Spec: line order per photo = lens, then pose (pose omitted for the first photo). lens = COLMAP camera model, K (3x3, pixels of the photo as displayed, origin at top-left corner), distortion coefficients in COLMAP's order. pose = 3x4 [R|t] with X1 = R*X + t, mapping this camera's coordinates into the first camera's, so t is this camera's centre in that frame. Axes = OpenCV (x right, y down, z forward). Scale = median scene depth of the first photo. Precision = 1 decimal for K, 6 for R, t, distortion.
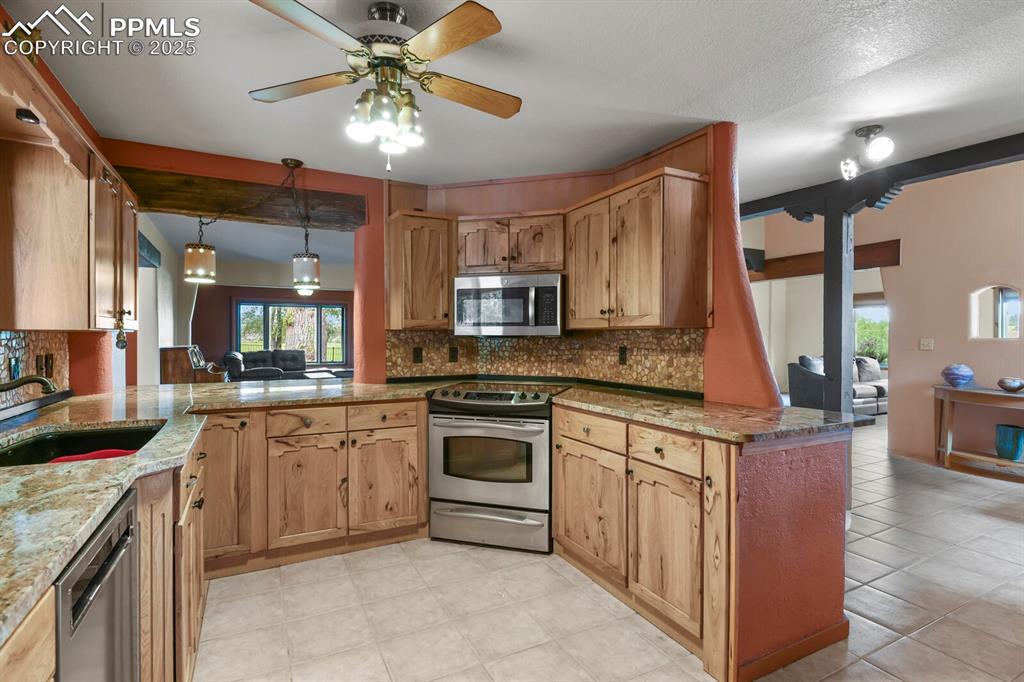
lens RADIAL K [[495.2, 0, 512.0], [0, 495.2, 341.8], [0, 0, 1]] dist [-0.010042, -0.002903]
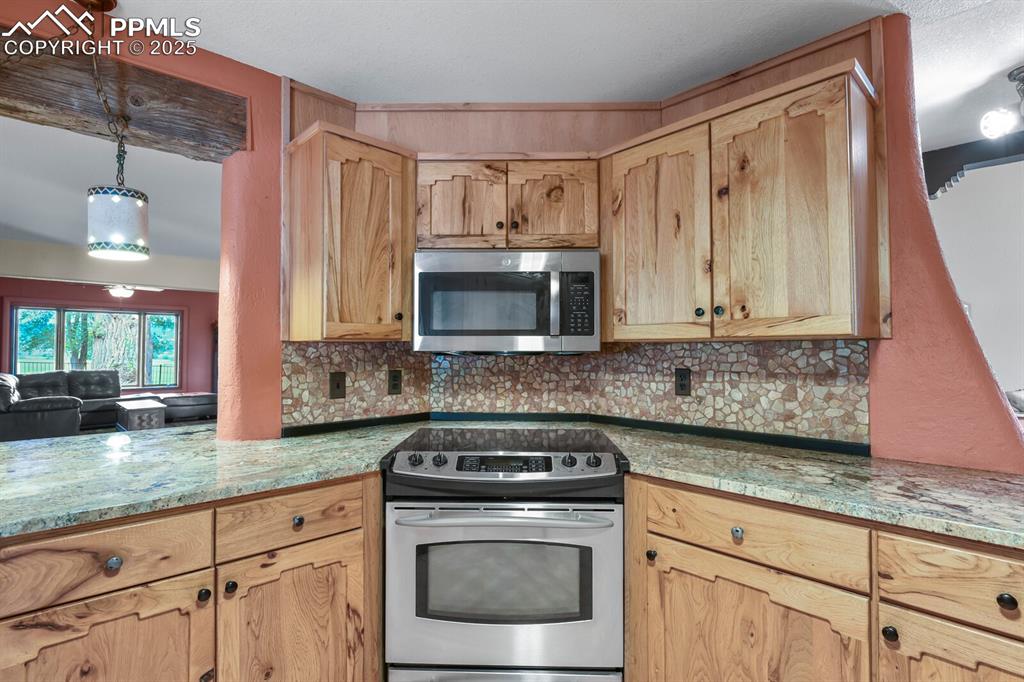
lens RADIAL K [[495.2, 0, 512.9], [0, 495.2, 340.4], [0, 0, 1]] dist [-0.010042, -0.002903]
pose [[0.962417, 0.004753, 0.271535, -0.176216], [0.004159, 0.999472, -0.032236, -0.007082], [-0.271545, 0.032154, 0.961888, 0.442778]]
